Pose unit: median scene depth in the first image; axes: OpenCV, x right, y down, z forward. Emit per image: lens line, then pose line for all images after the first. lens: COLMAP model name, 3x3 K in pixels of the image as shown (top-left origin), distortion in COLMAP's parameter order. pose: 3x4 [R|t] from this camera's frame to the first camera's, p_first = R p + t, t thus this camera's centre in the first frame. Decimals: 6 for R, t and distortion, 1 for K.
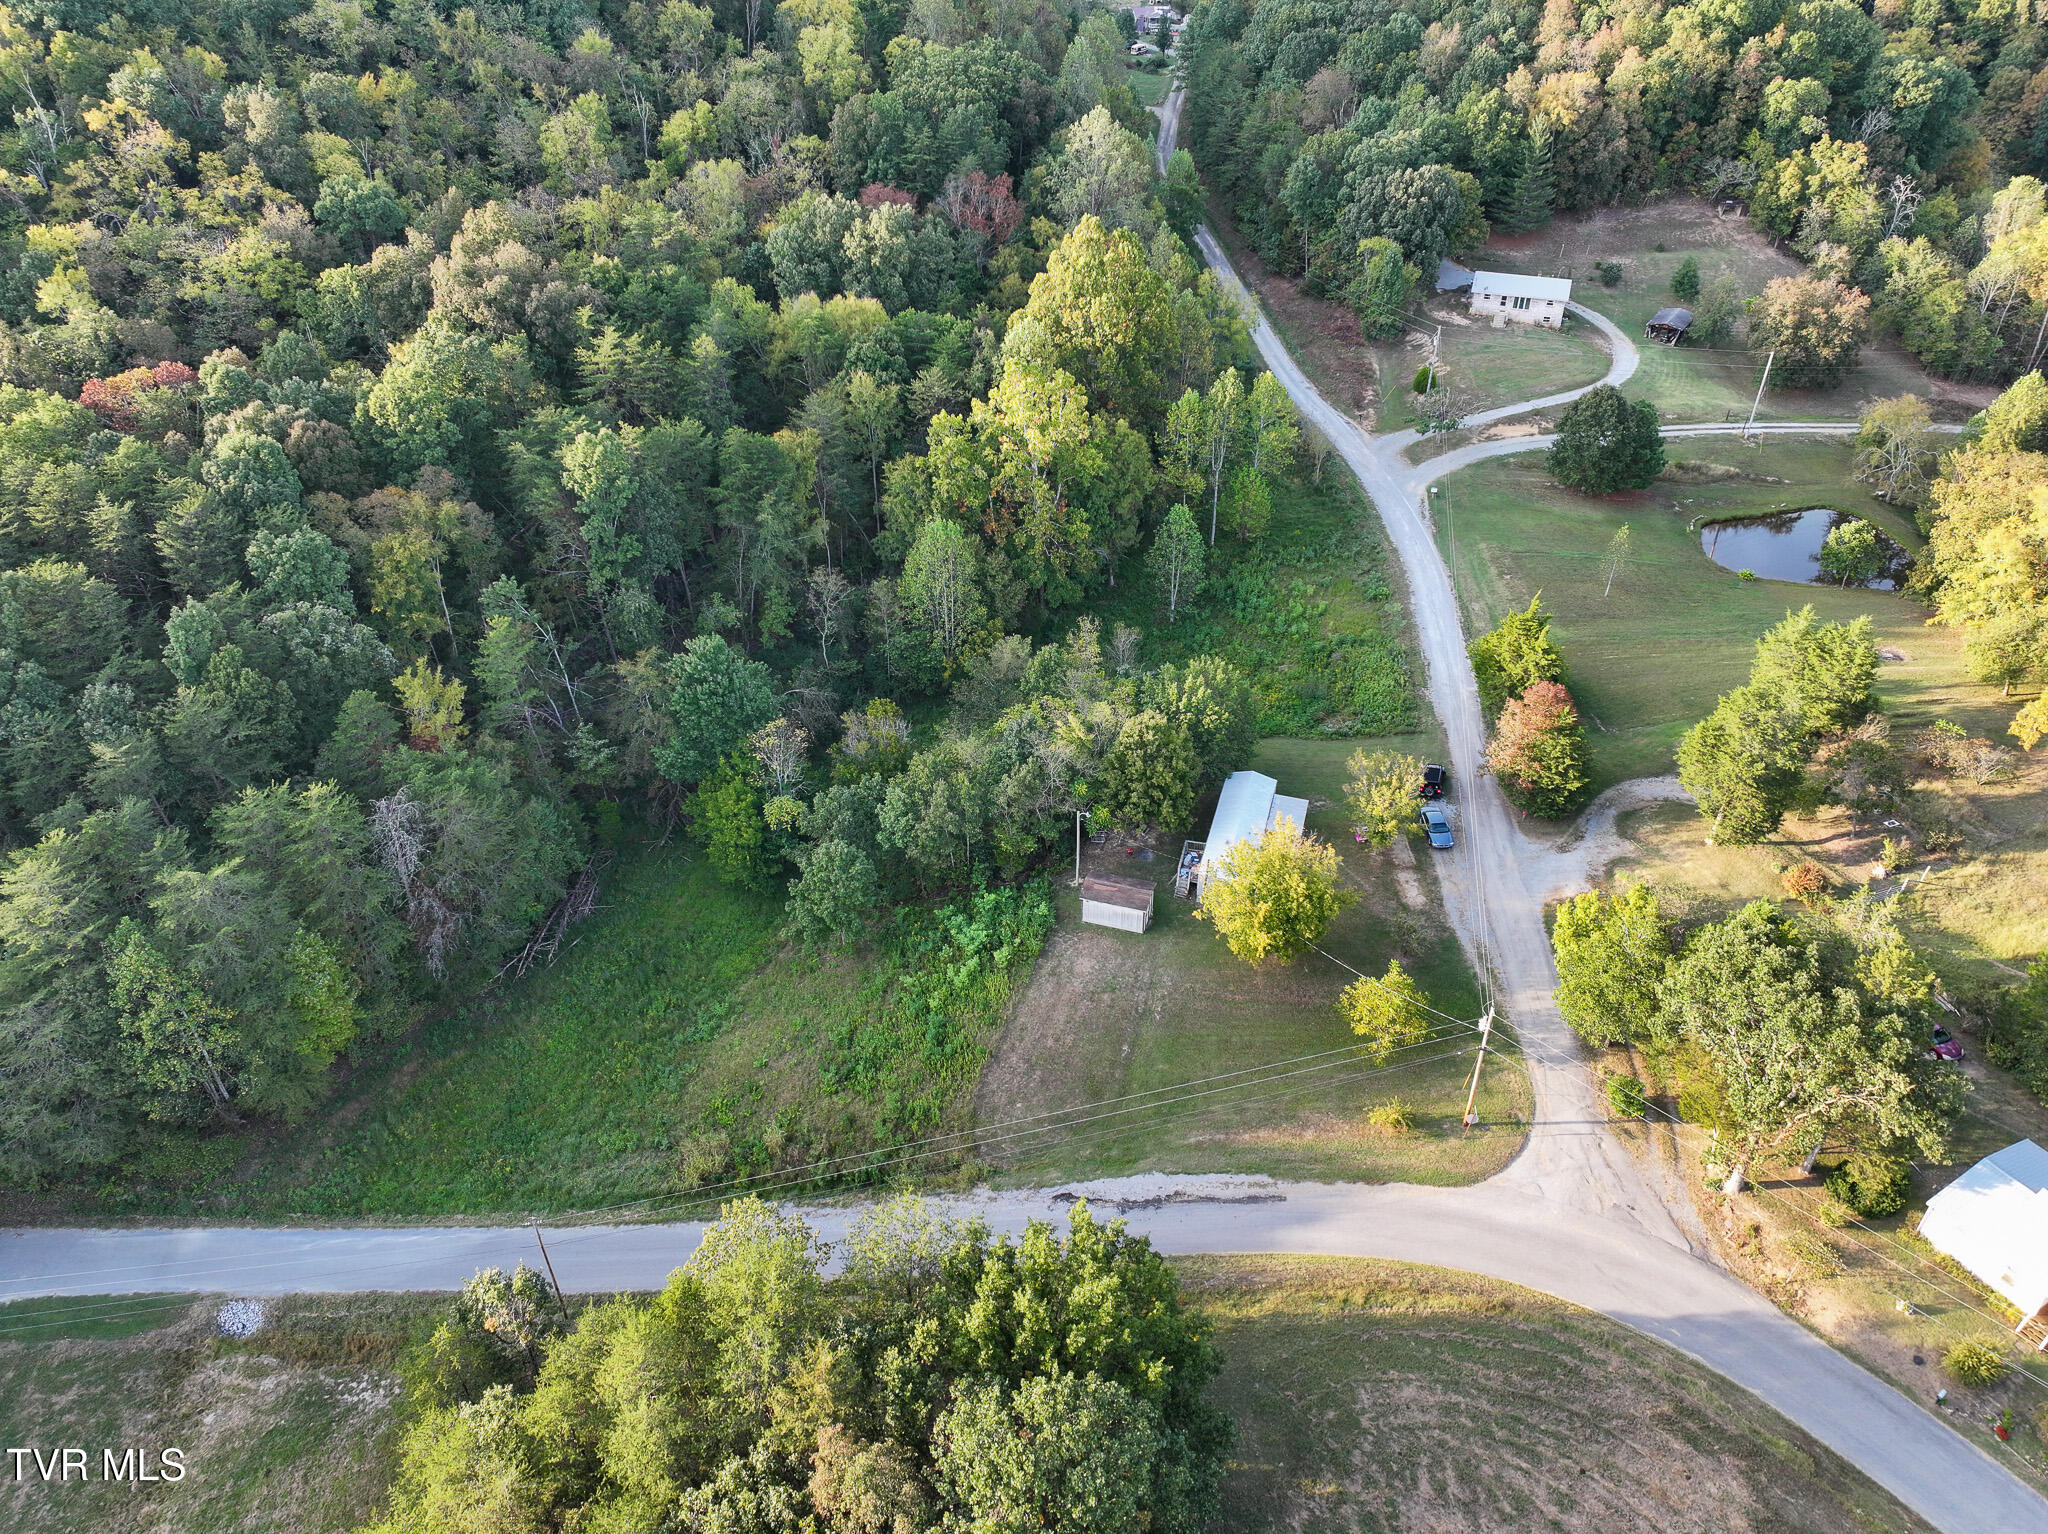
lens RADIAL K [[1435.9, 0, 1027.4], [0, 1435.9, 762.1], [0, 0, 1]] dist [0.000857, 0.014970]
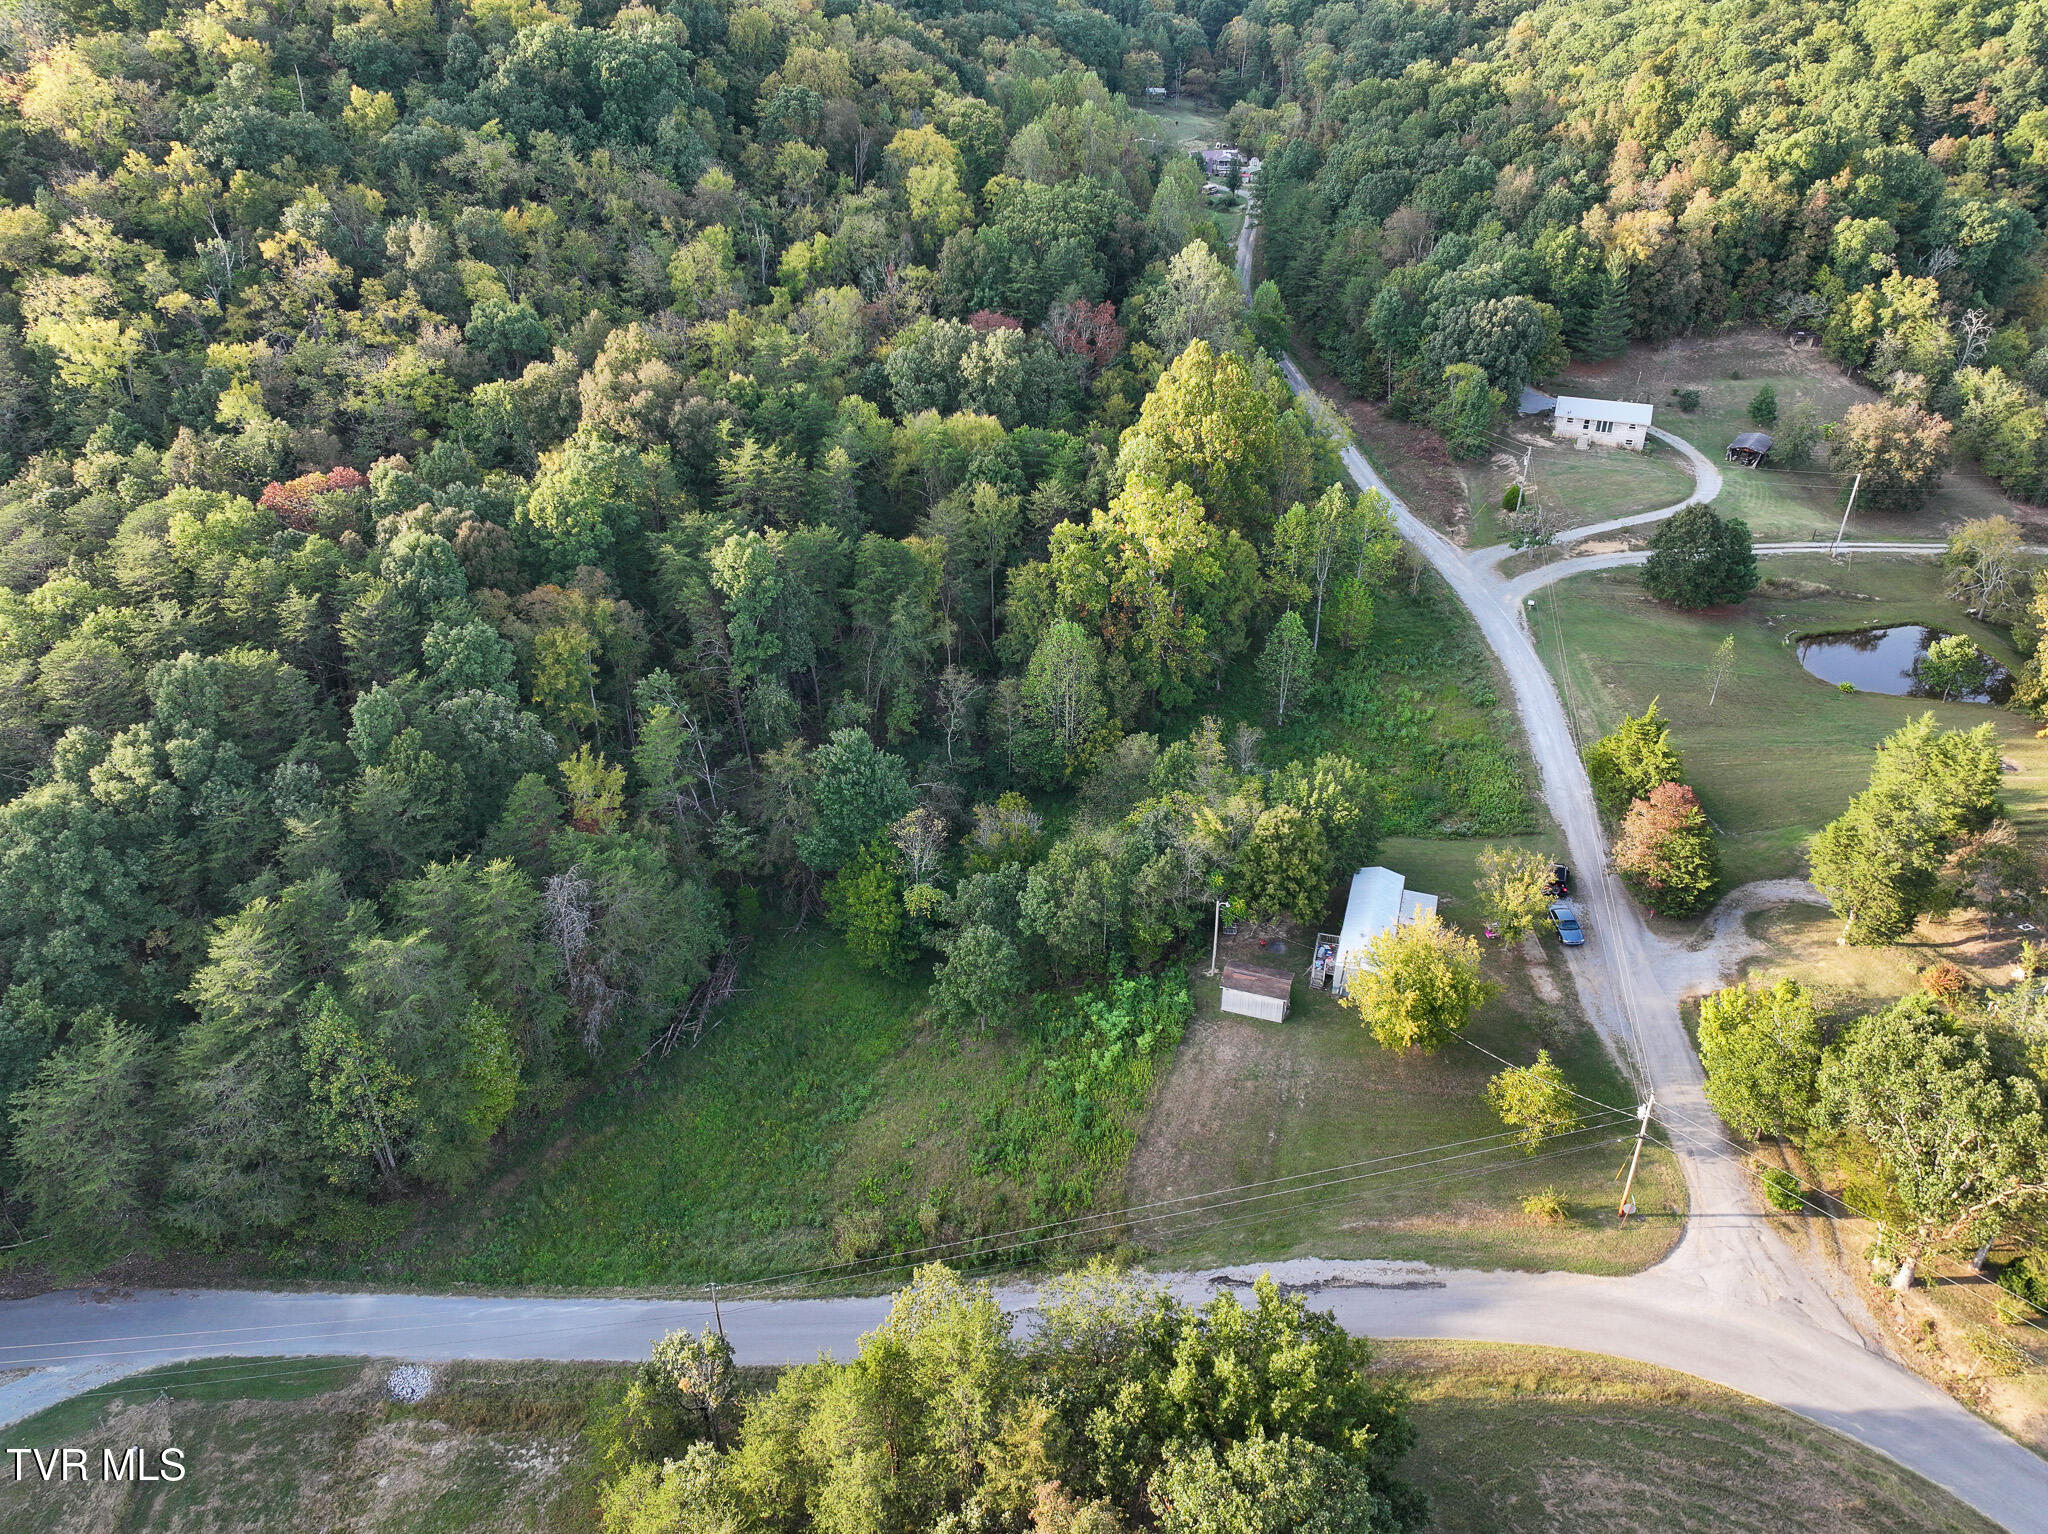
lens RADIAL K [[1435.9, 0, 1027.9], [0, 1435.9, 763.0], [0, 0, 1]] dist [0.000857, 0.014970]
pose [[0.999609, 0.013678, -0.024385, -0.072714], [-0.015617, 0.996578, -0.081168, 0.020201], [0.023191, 0.081517, 0.996402, -0.030704]]
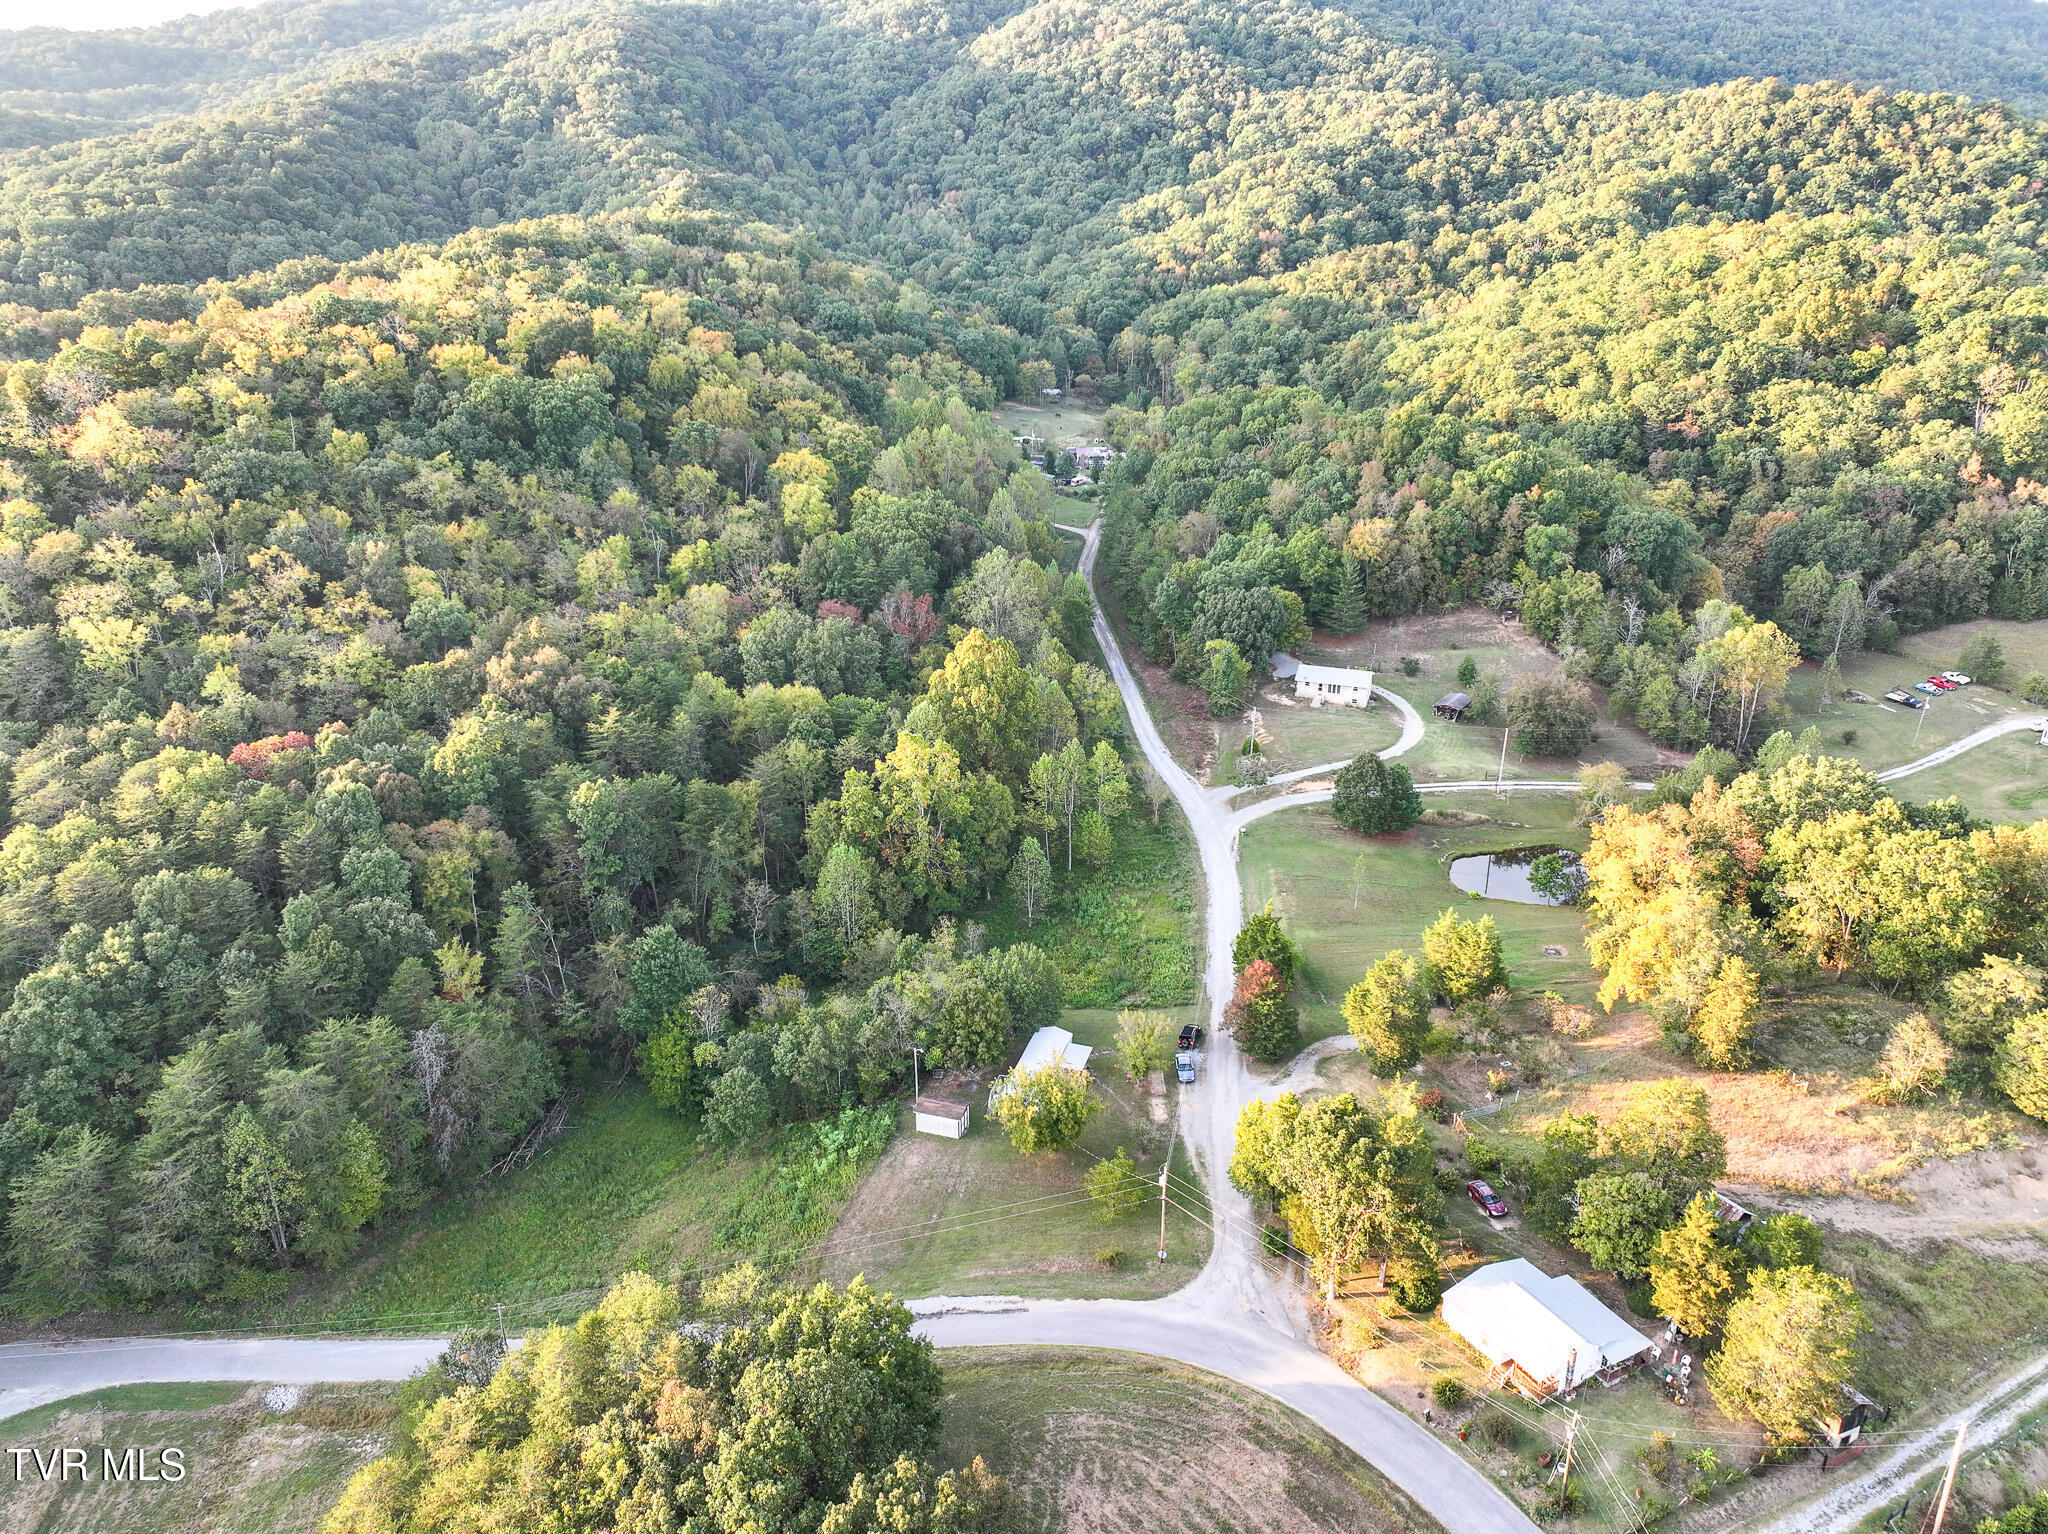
lens RADIAL K [[1435.9, 0, 1026.5], [0, 1435.9, 762.3], [0, 0, 1]] dist [0.000857, 0.014970]
pose [[0.999938, 0.005785, -0.009505, 0.147602], [-0.007907, 0.970468, -0.241102, 0.094852], [0.007830, 0.241163, 0.970453, -0.397094]]
